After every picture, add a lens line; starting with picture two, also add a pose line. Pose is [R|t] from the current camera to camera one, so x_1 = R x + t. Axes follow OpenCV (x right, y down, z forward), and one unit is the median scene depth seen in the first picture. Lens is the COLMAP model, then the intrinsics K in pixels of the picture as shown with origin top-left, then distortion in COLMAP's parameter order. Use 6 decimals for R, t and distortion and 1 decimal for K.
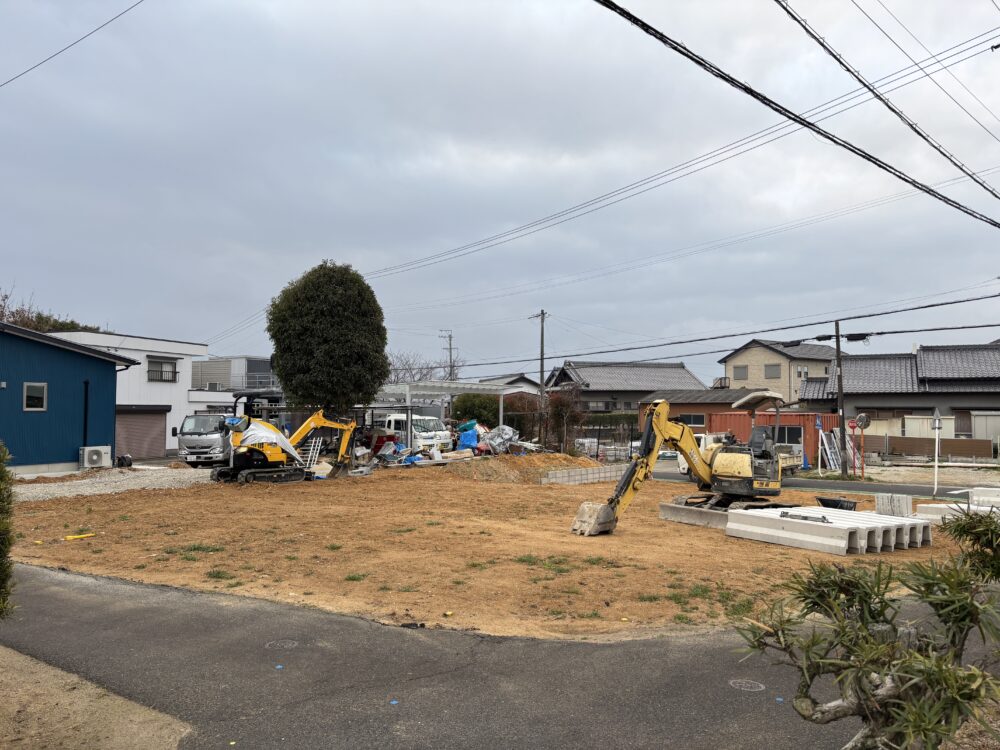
lens RADIAL K [[756.9, 0, 499.8], [0, 756.9, 374.0], [0, 0, 1]] dist [0.026370, -0.033668]
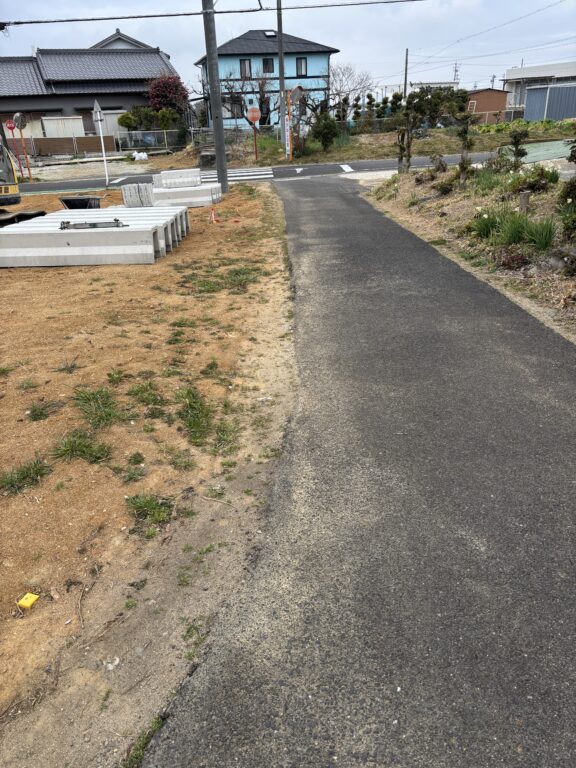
lens RADIAL K [[581.3, 0, 285.5], [0, 581.3, 381.8], [0, 0, 1]] dist [0.026370, -0.033668]
pose [[0.617713, -0.360284, 0.699018, 0.041046], [0.011991, 0.893091, 0.449716, 0.054257], [-0.786312, -0.269413, 0.555994, 0.381772]]
